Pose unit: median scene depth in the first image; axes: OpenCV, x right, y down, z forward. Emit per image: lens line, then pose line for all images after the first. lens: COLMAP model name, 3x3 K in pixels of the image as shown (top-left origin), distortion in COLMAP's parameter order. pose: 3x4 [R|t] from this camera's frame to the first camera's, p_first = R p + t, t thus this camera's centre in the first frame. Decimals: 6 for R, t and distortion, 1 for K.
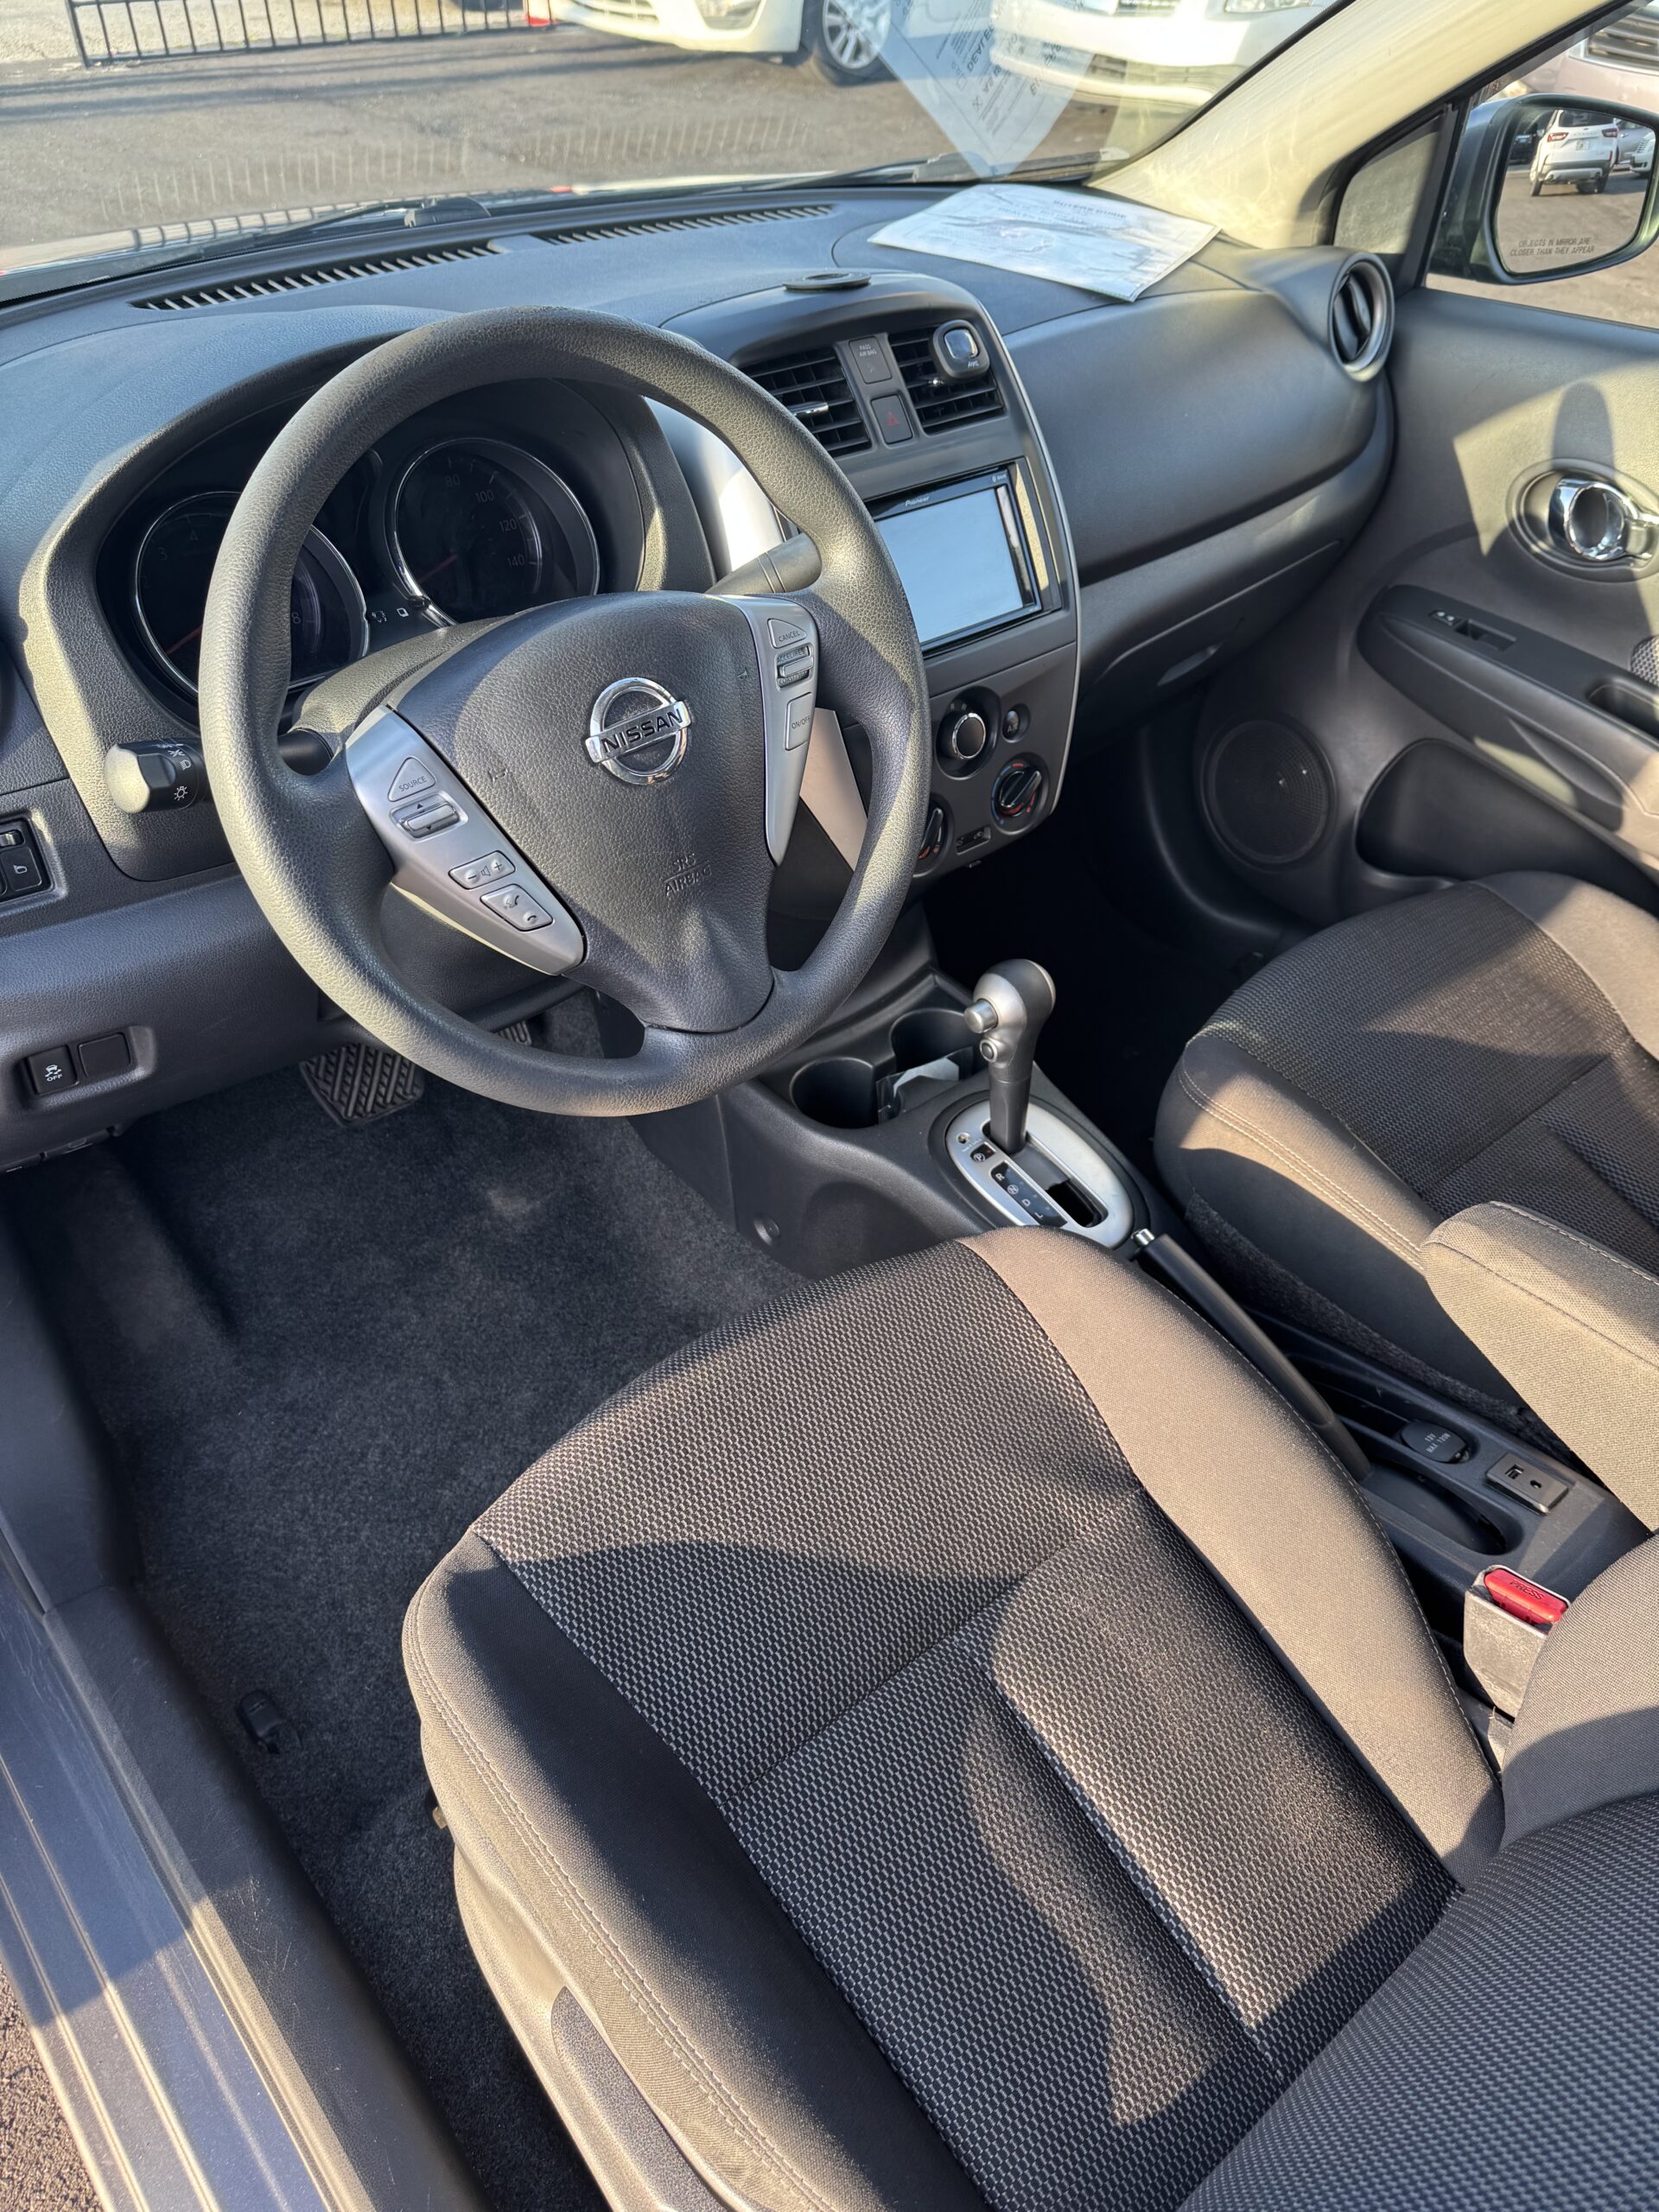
lens RADIAL K [[1567.9, 0, 826.7], [0, 1567.9, 1059.8], [0, 0, 1]] dist [0.193880, -0.317458]
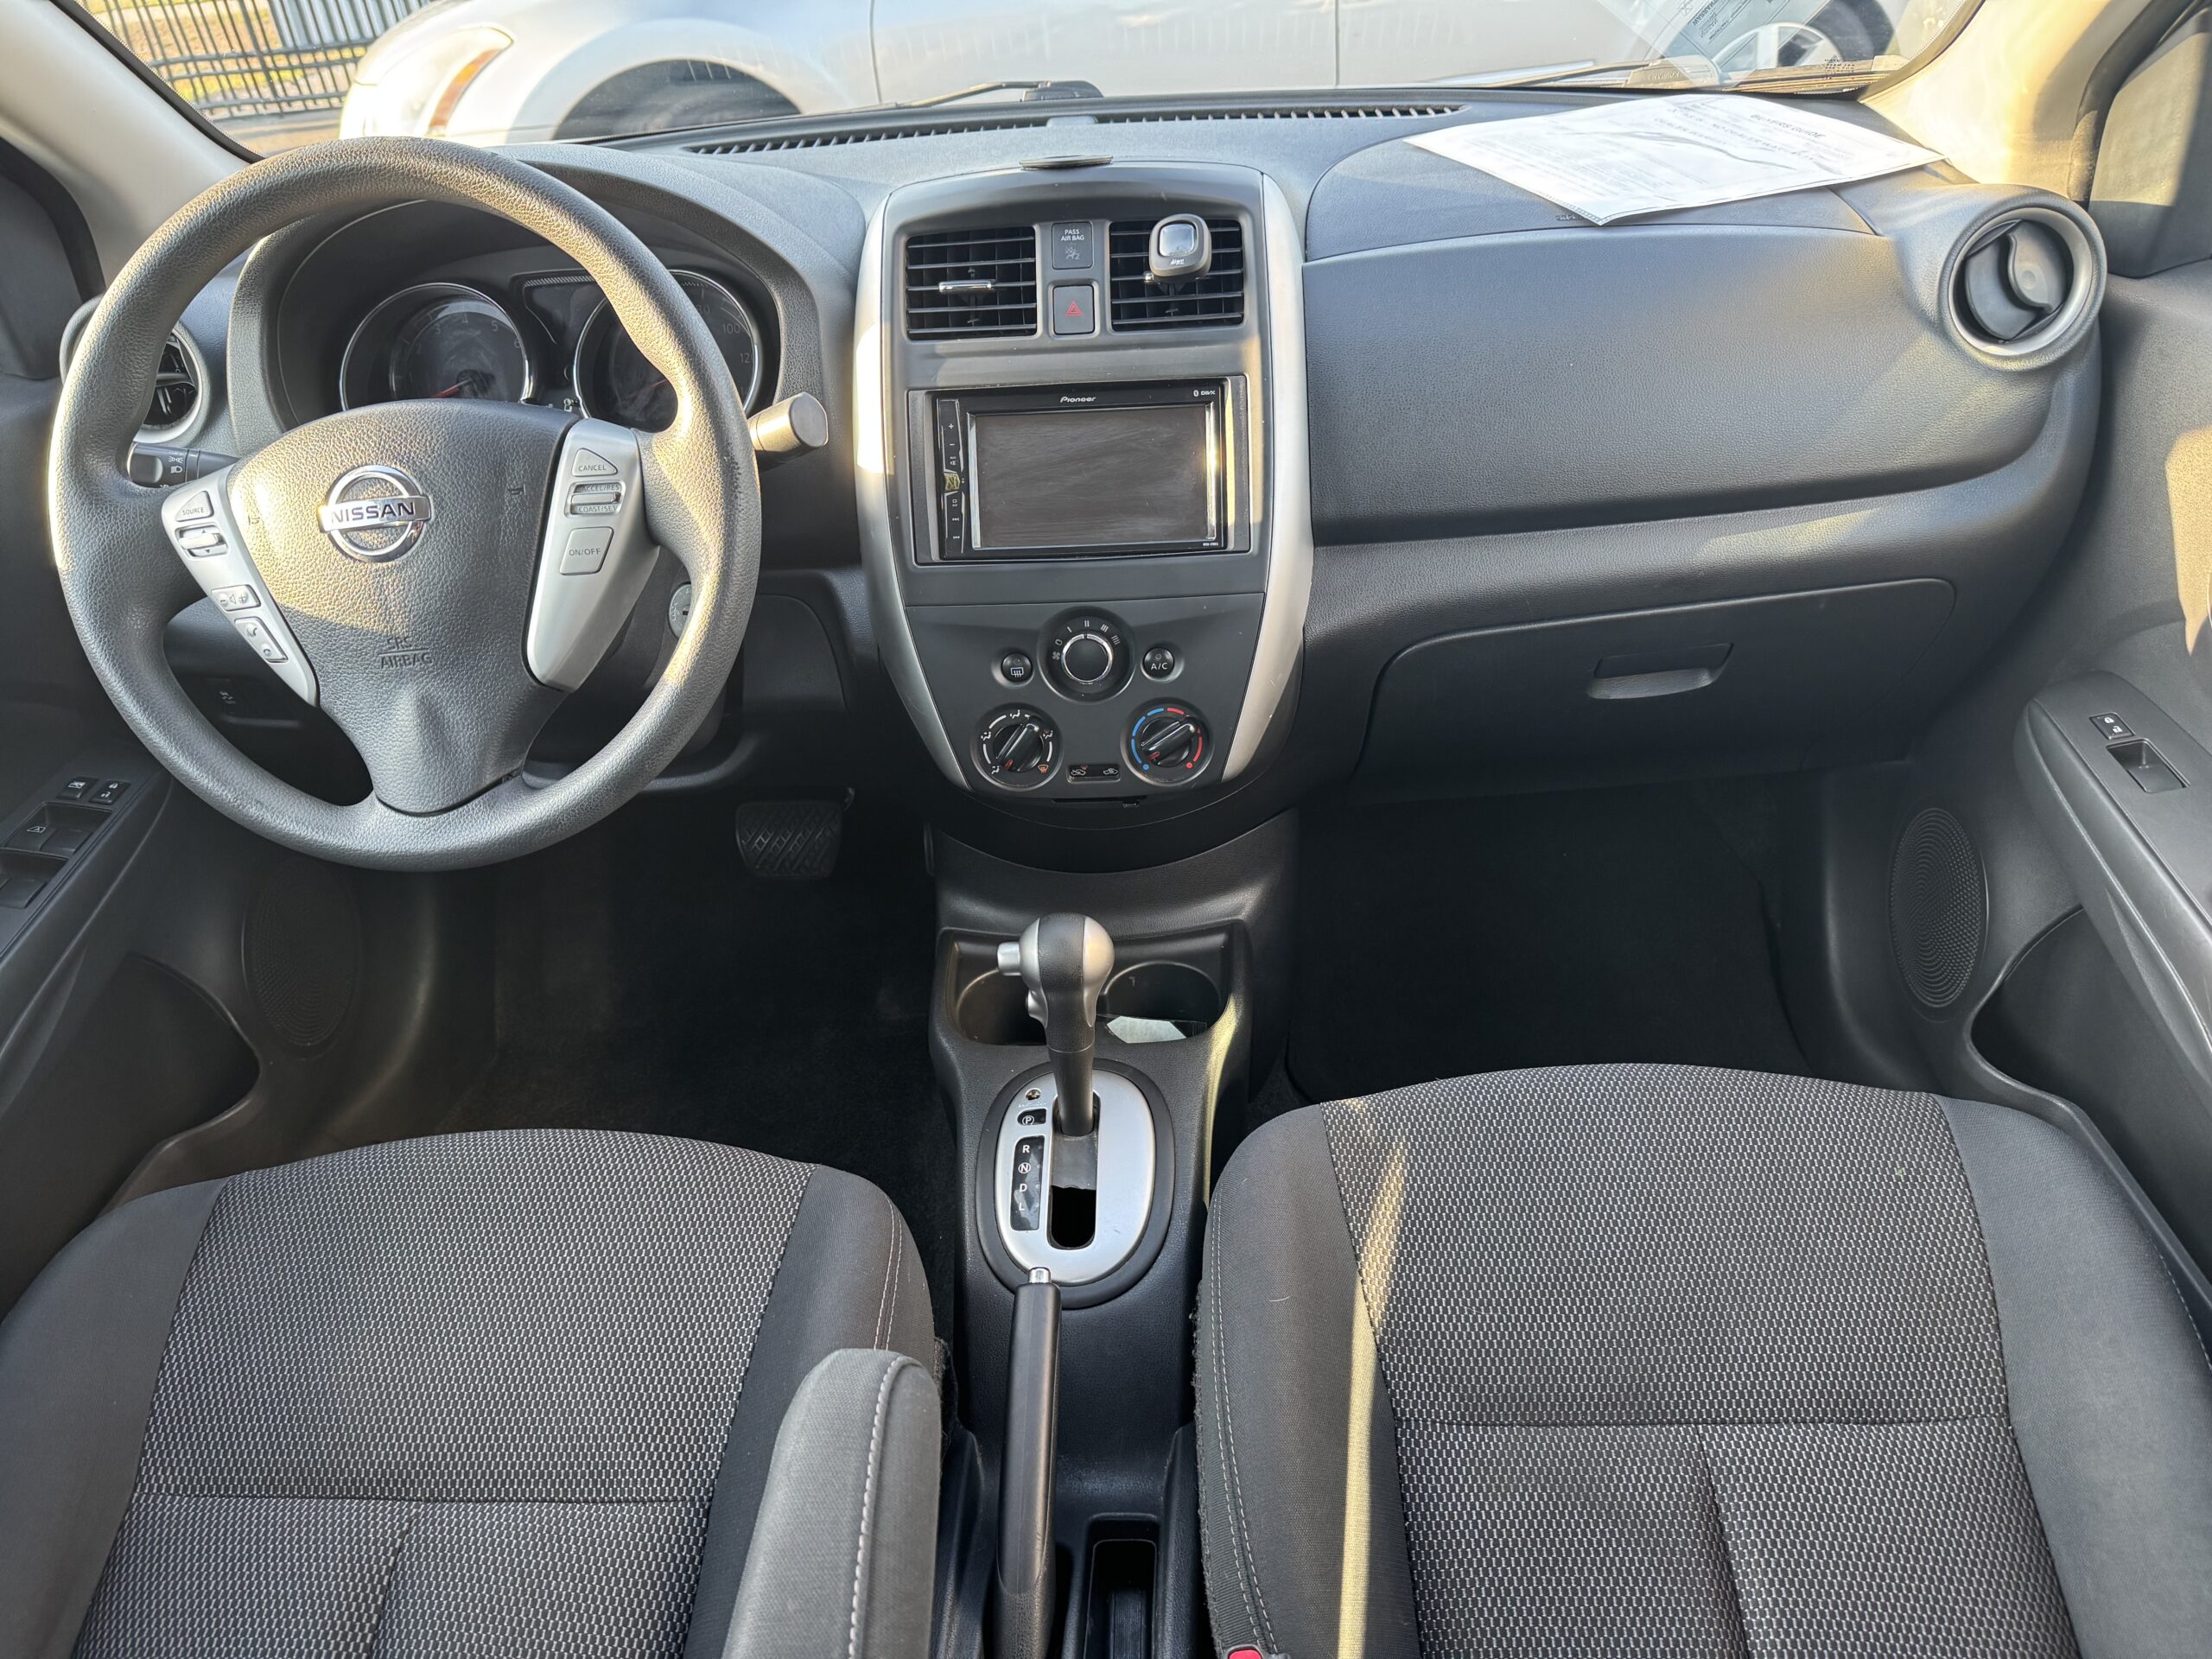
lens RADIAL K [[1569.7, 0, 1103.8], [0, 1569.7, 818.6], [0, 0, 1]] dist [0.037911, -0.003820]
pose [[0.750144, 0.311007, -0.583574, 0.745817], [-0.353479, 0.934425, 0.043615, -0.187863], [0.558870, 0.173564, 0.810888, 0.356574]]
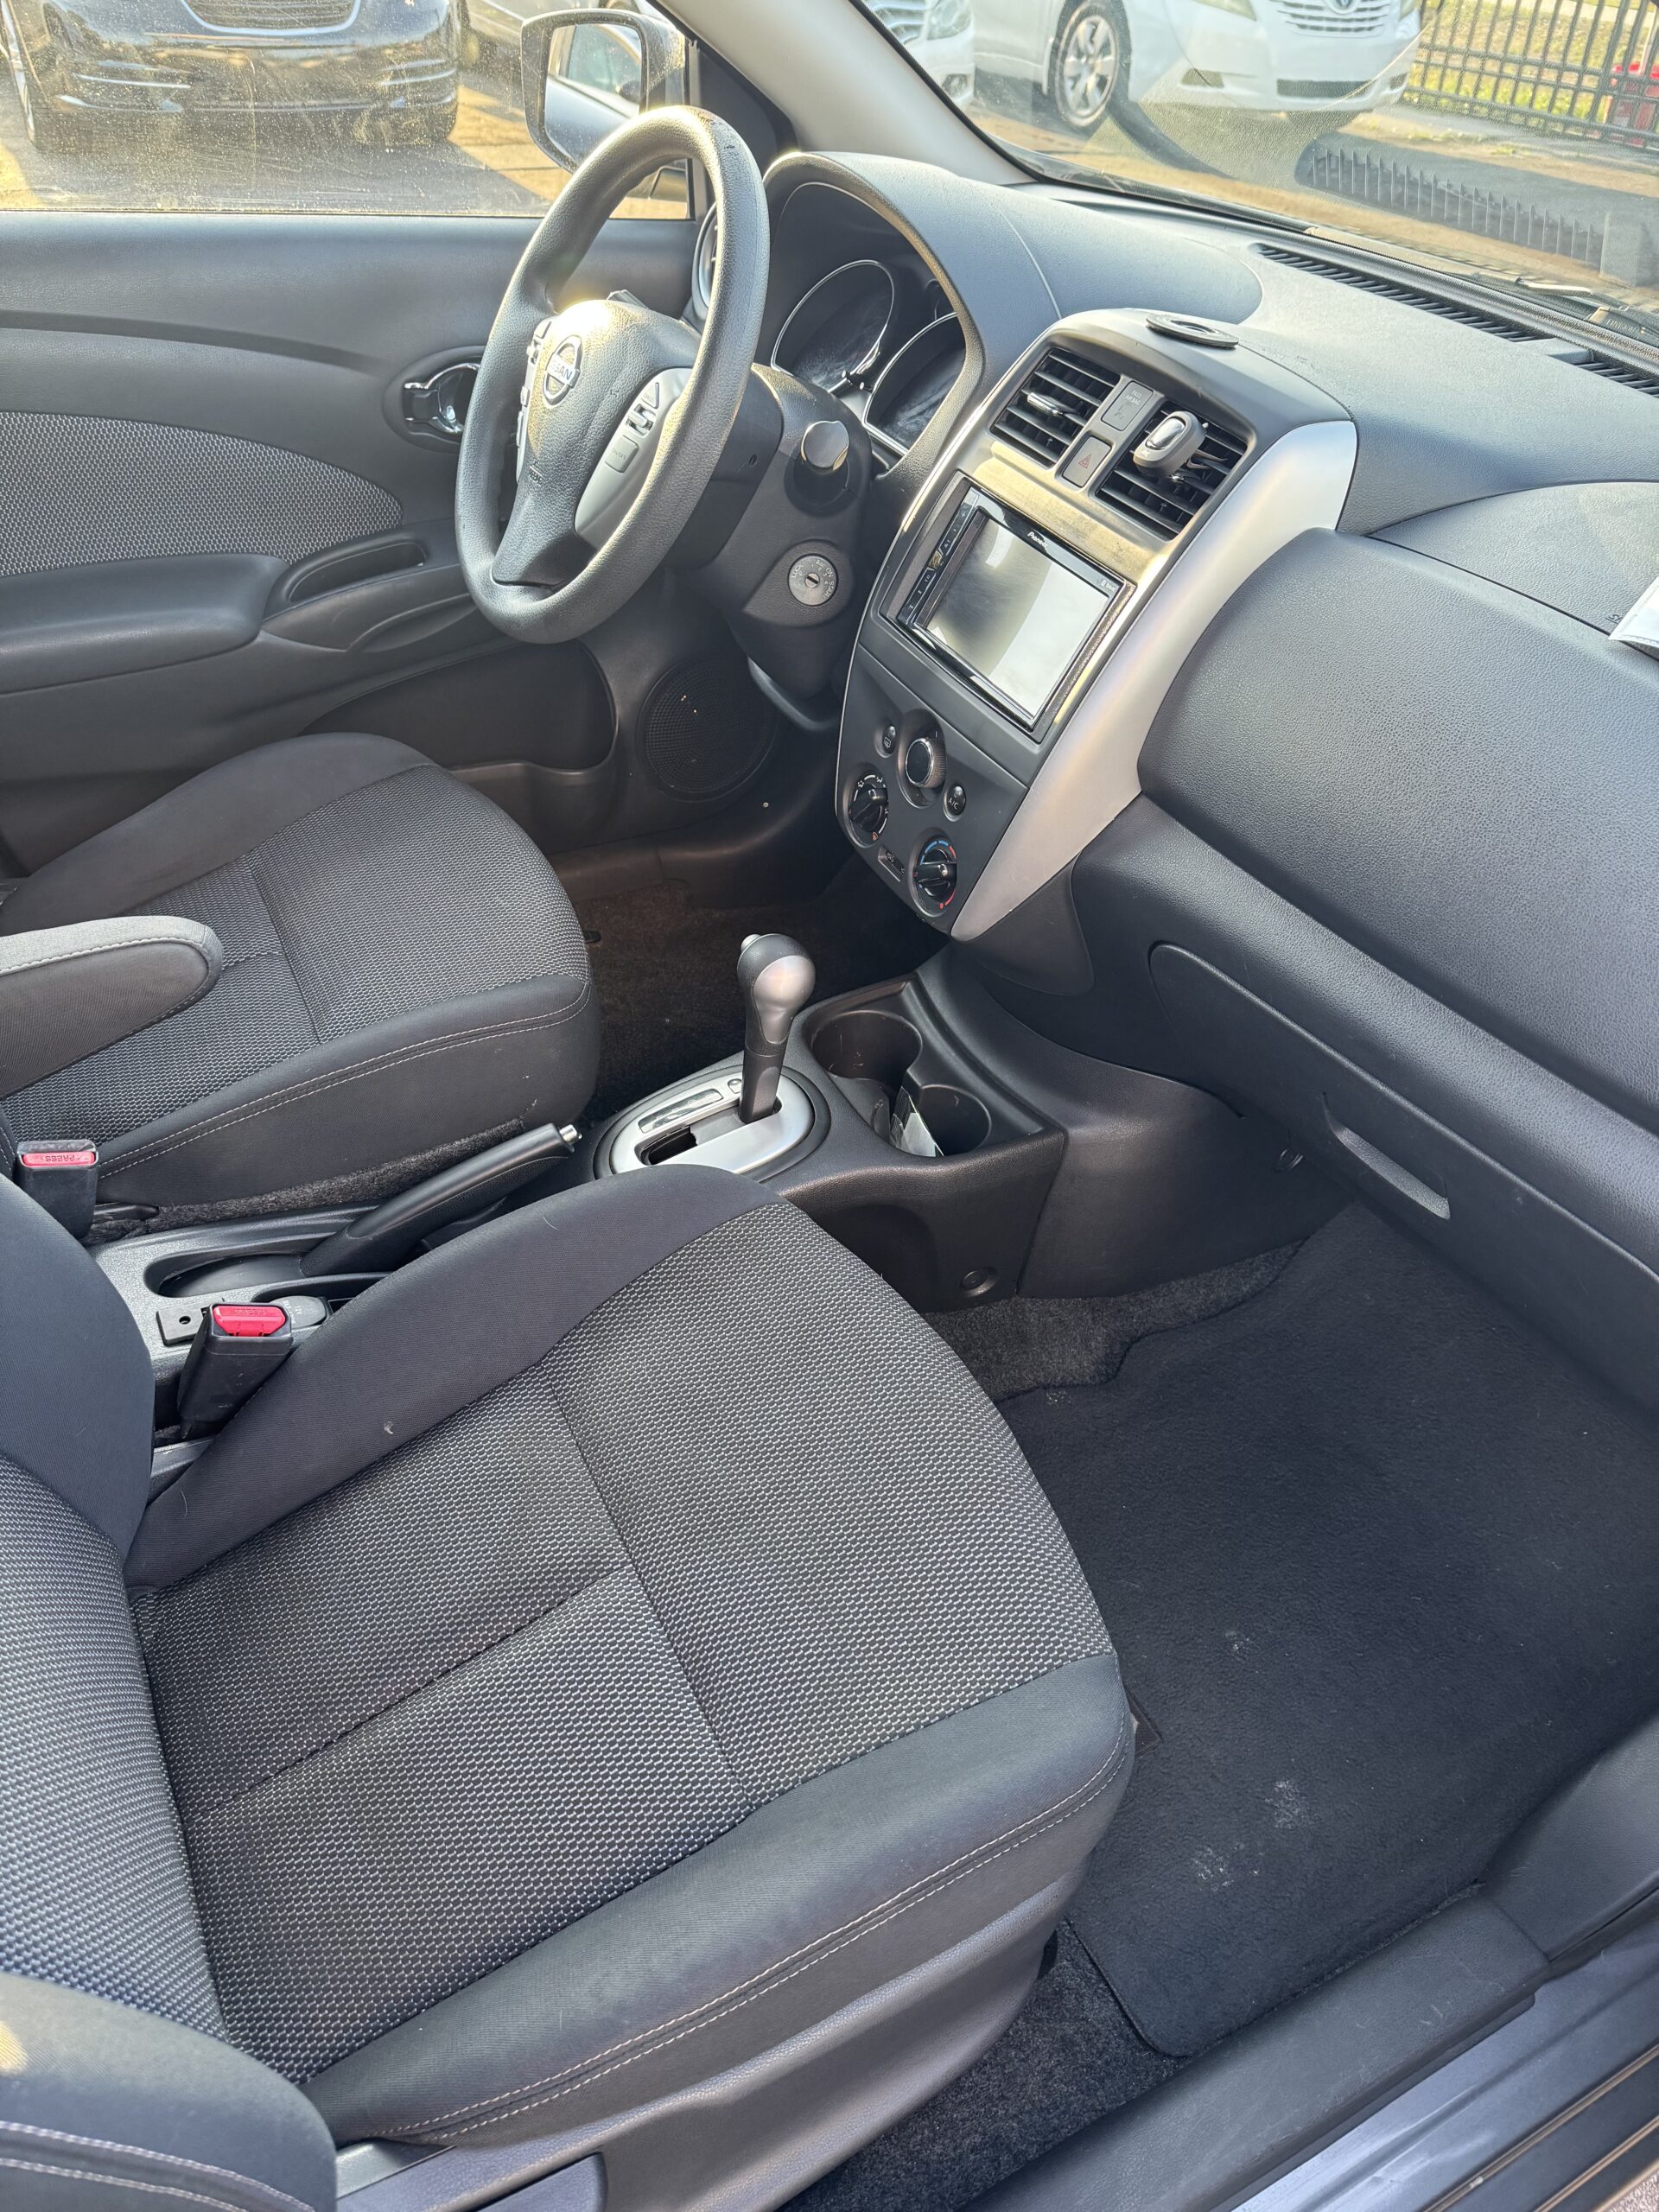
lens RADIAL K [[1567.9, 0, 826.7], [0, 1567.9, 1059.8], [0, 0, 1]] dist [0.193880, -0.317458]
pose [[-0.207947, 0.579794, -0.787780, 1.123722], [-0.666832, 0.505188, 0.547832, -0.687521], [0.715607, 0.639236, 0.281573, 0.915867]]
